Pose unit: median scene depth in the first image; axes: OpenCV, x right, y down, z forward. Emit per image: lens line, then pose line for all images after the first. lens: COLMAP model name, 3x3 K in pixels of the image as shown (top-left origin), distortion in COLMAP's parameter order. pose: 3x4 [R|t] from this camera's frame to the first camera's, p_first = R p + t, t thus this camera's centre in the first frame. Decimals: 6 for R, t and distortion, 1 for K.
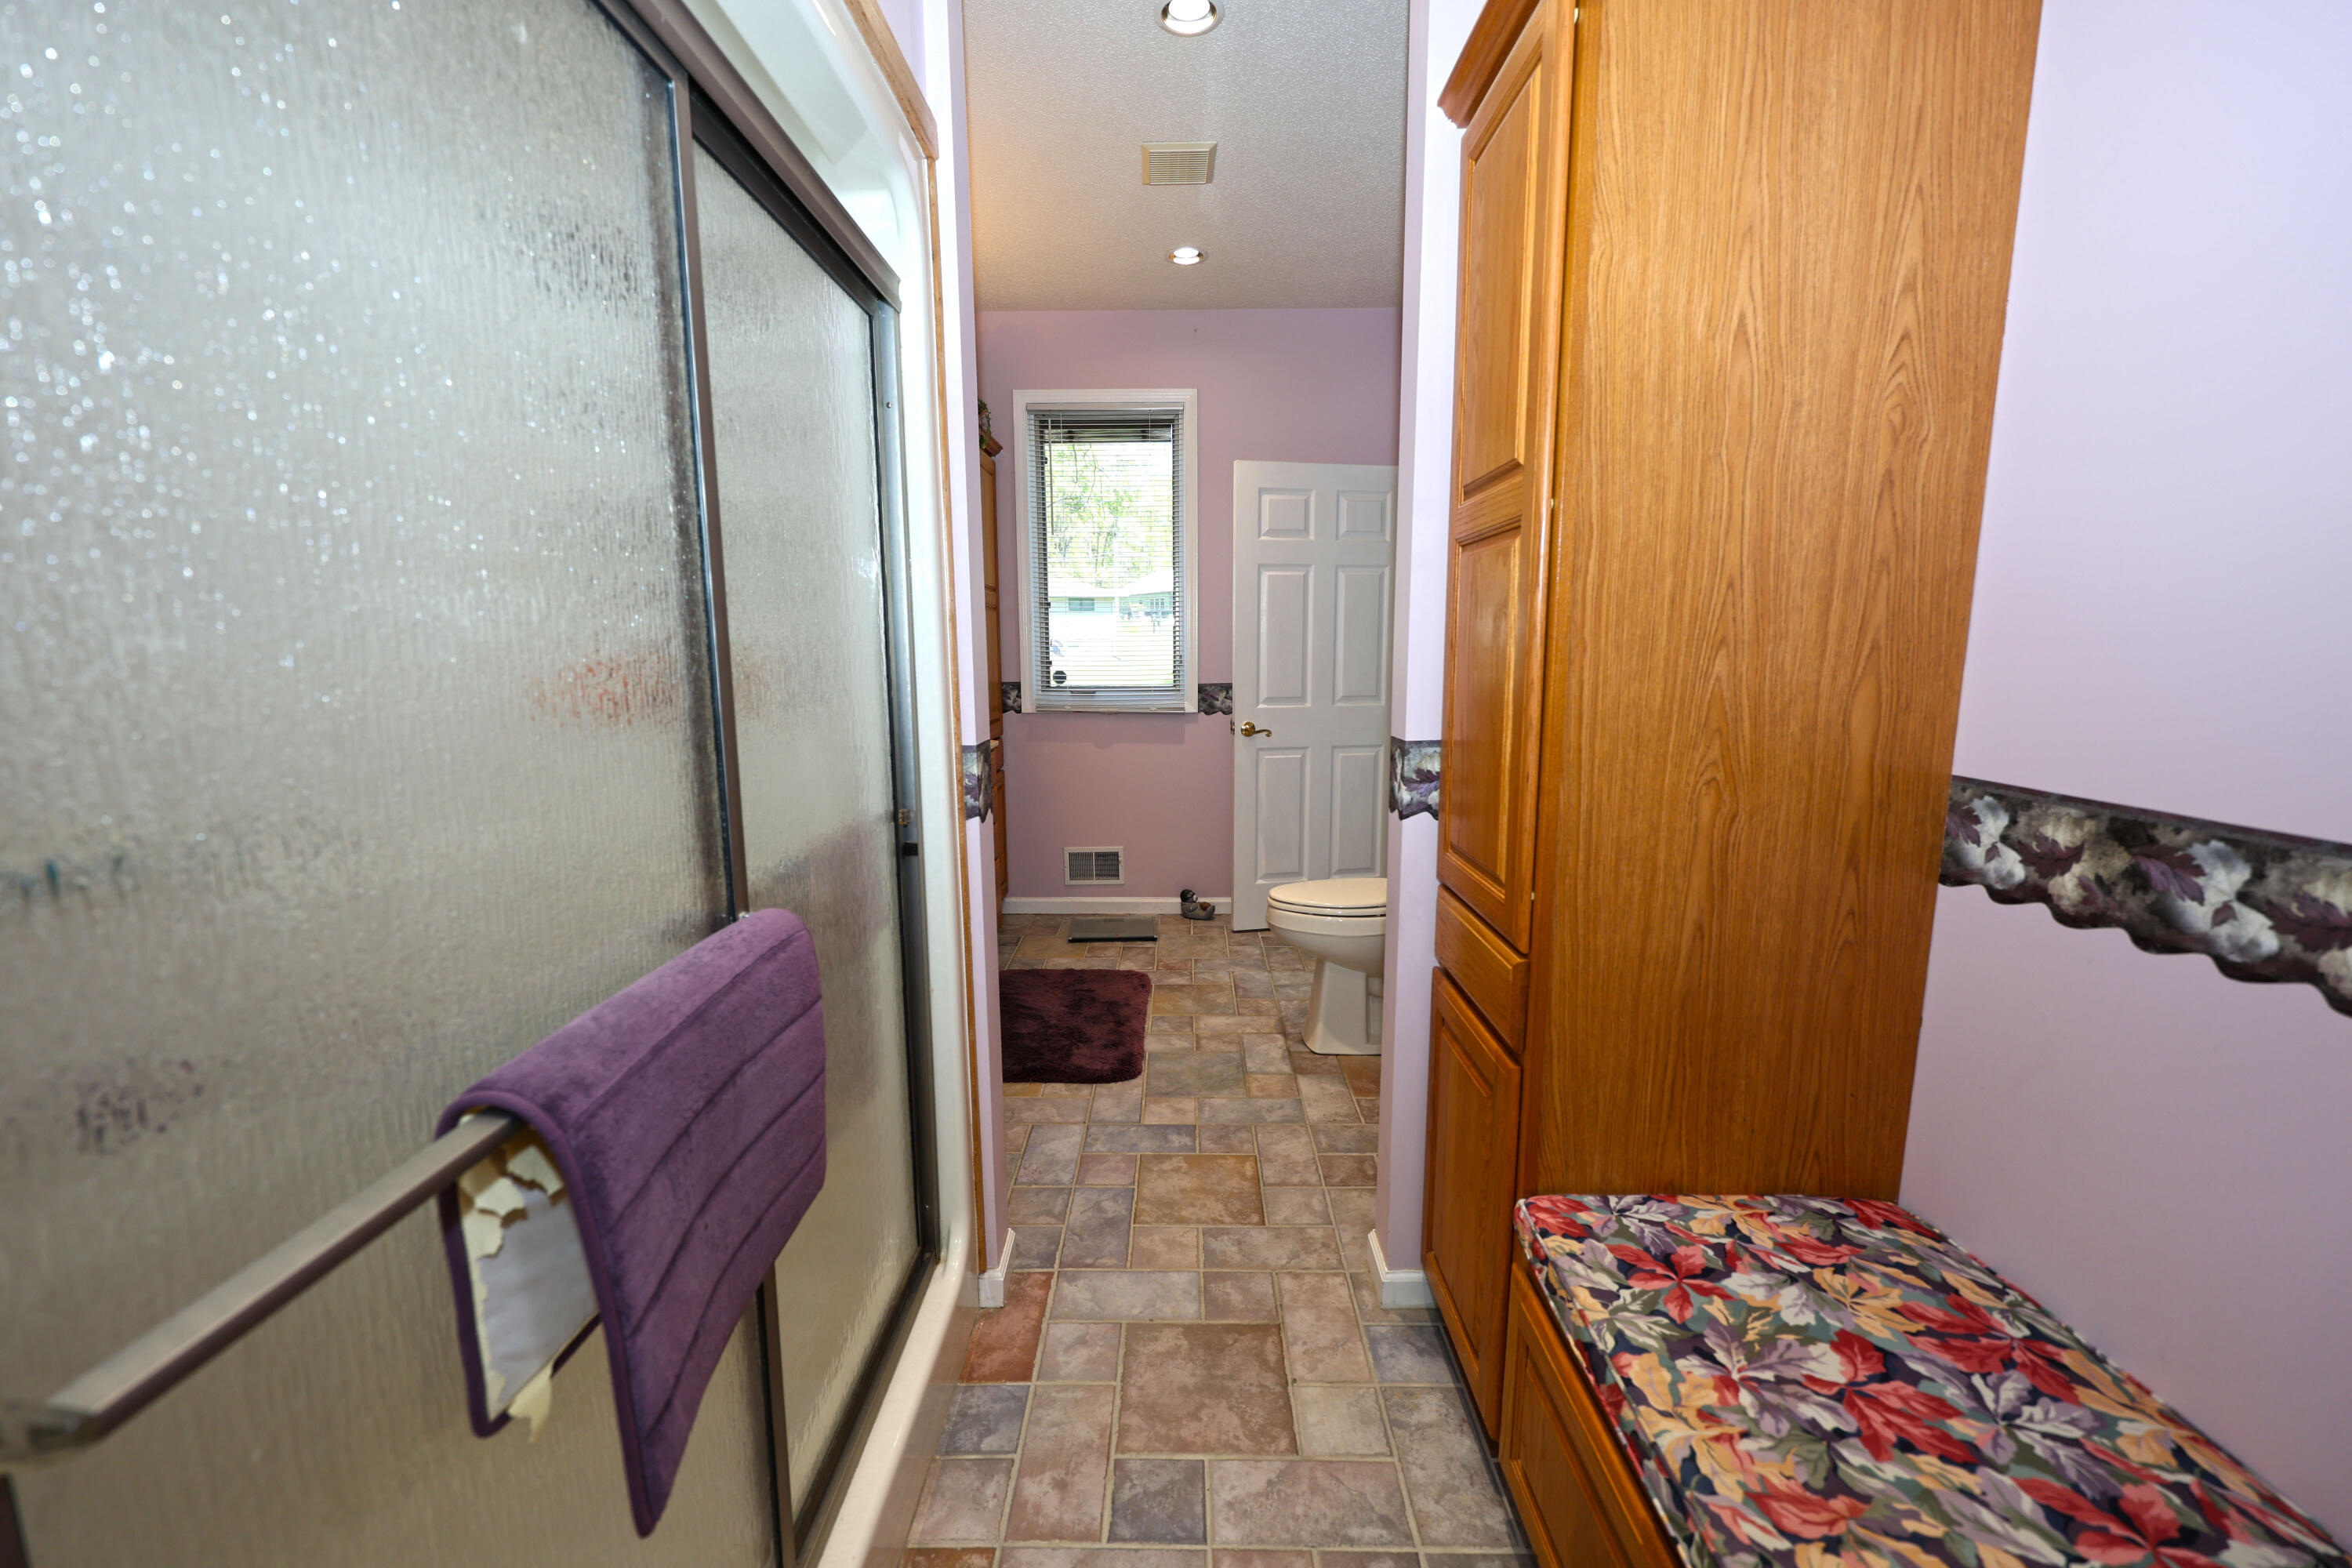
lens RADIAL K [[940.5, 0, 1176.1], [0, 940.5, 785.4], [0, 0, 1]] dist [-0.000684, -0.000139]
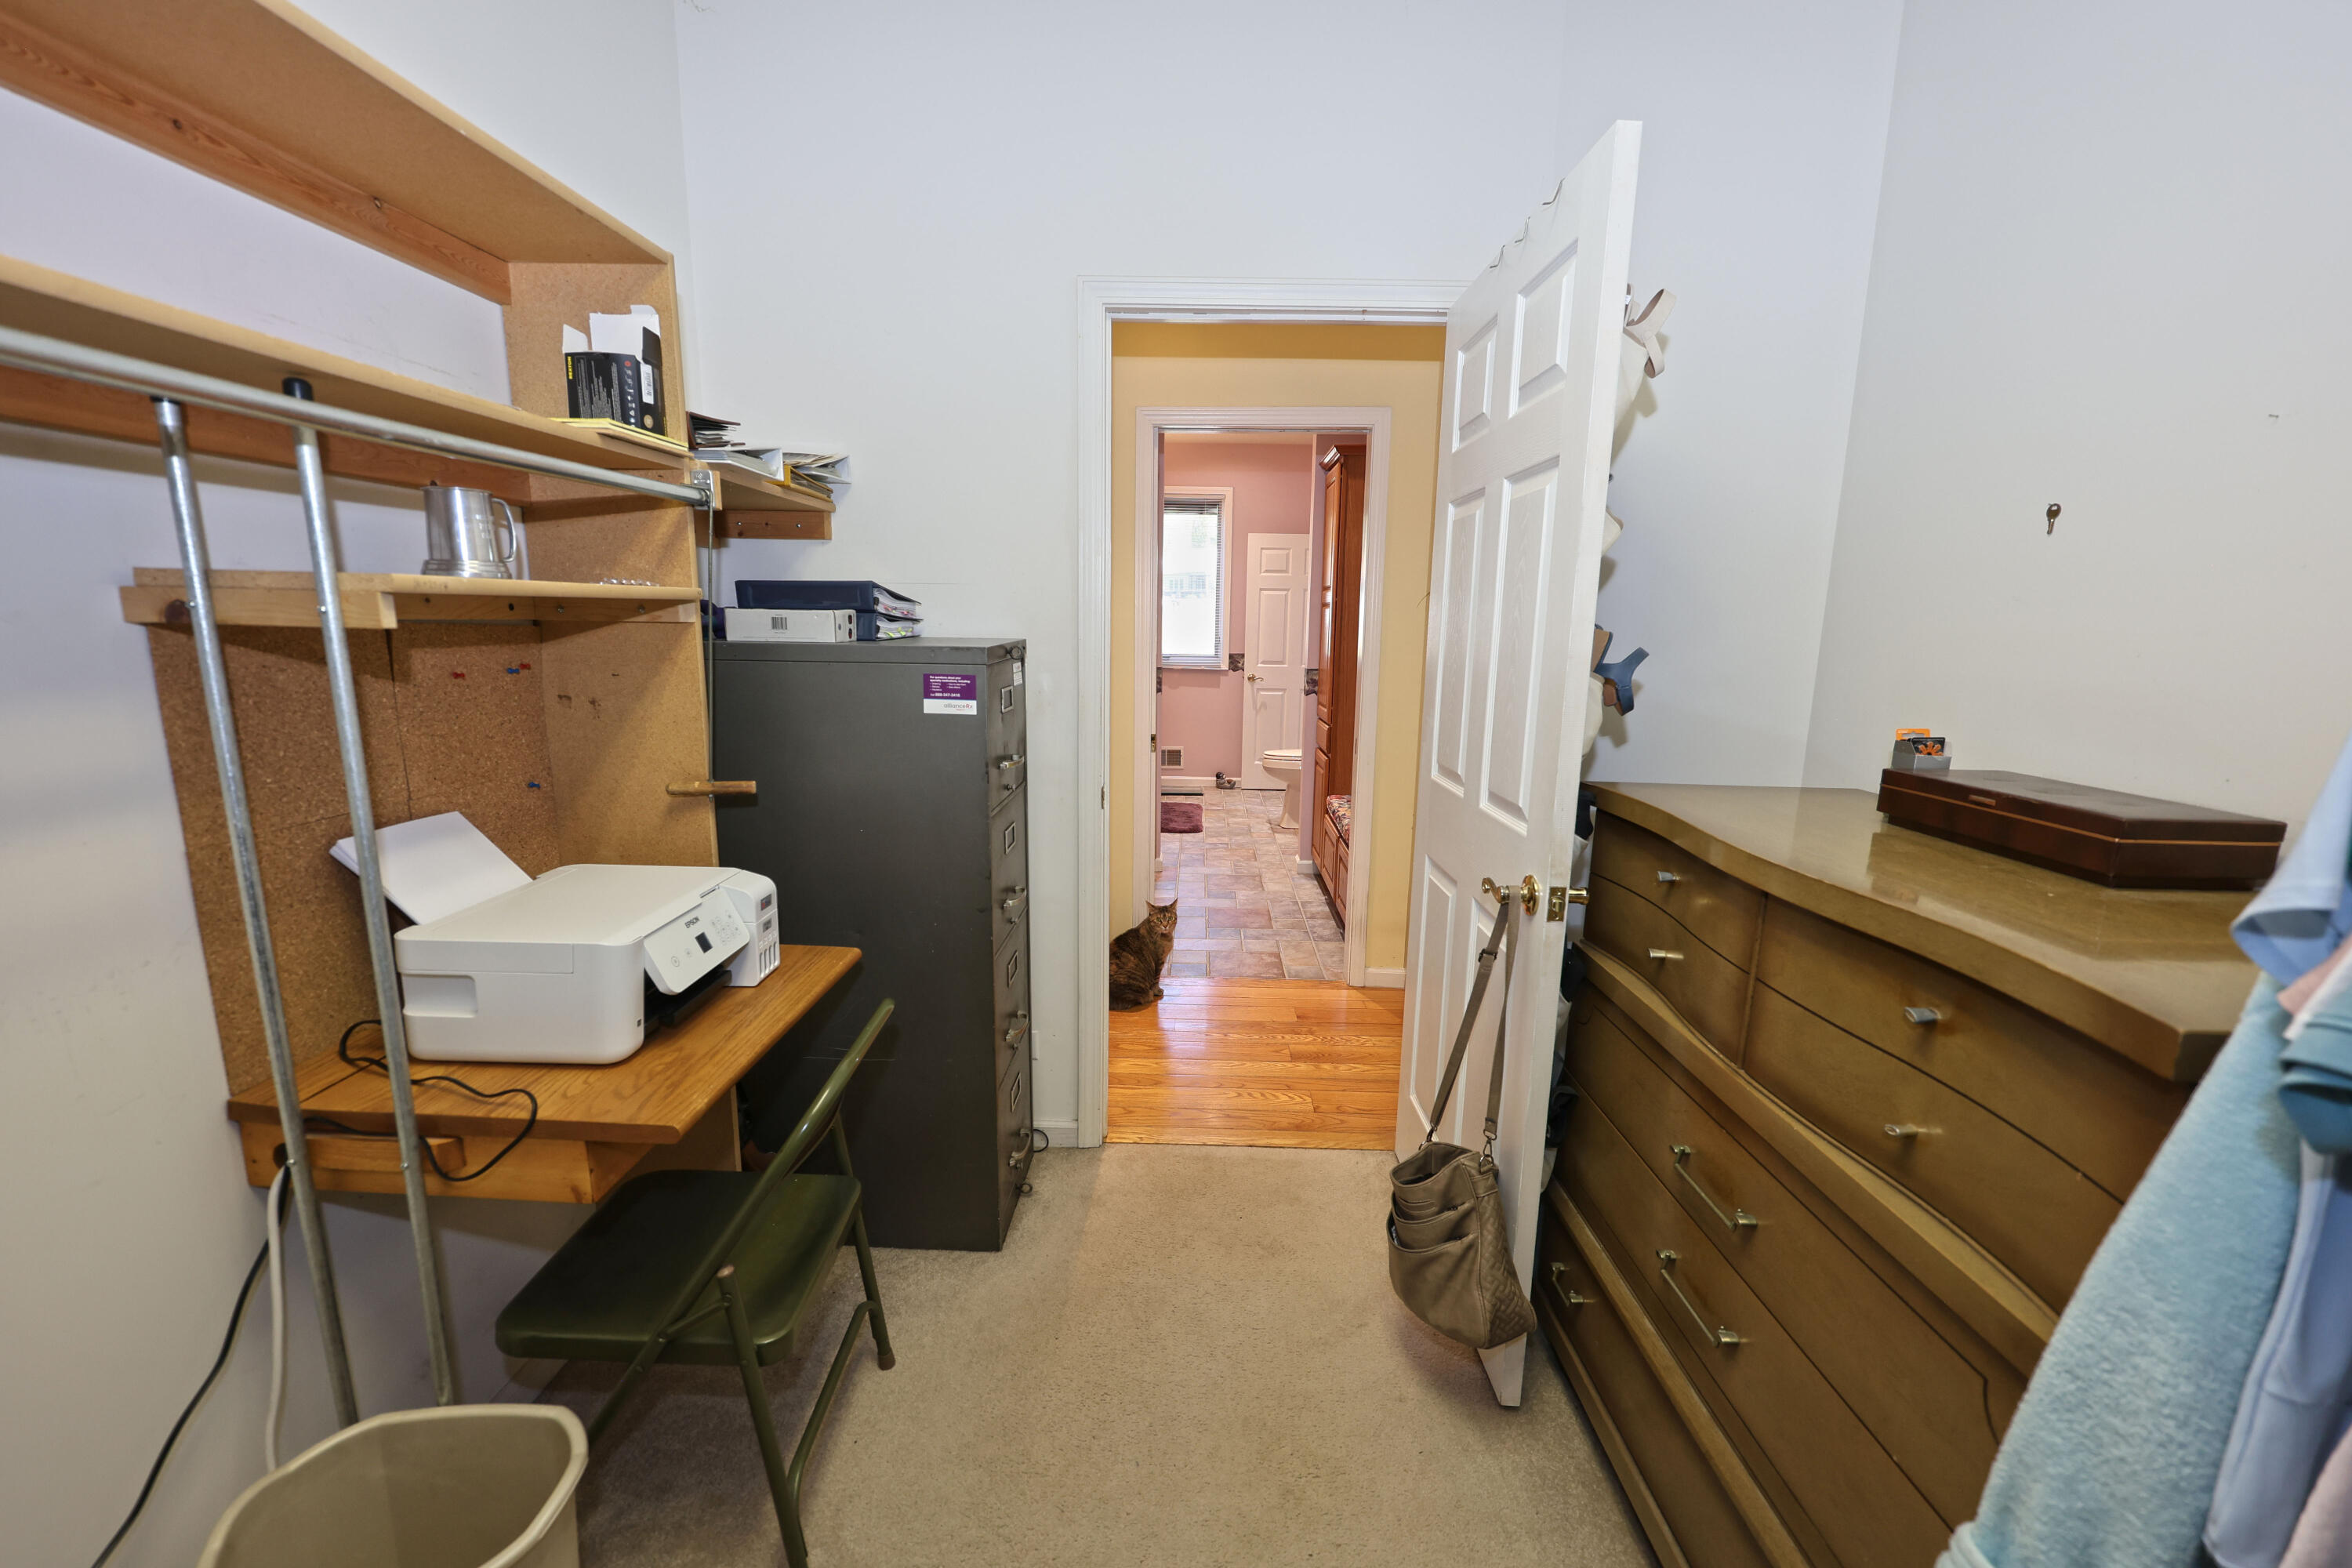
lens RADIAL K [[940.5, 0, 1174.9], [0, 940.5, 796.2], [0, 0, 1]] dist [-0.000684, -0.000139]
pose [[0.999693, 0.020327, -0.014186, -0.082586], [-0.019926, 0.999413, 0.027858, 0.195647], [0.014744, -0.027567, 0.999511, -1.337198]]
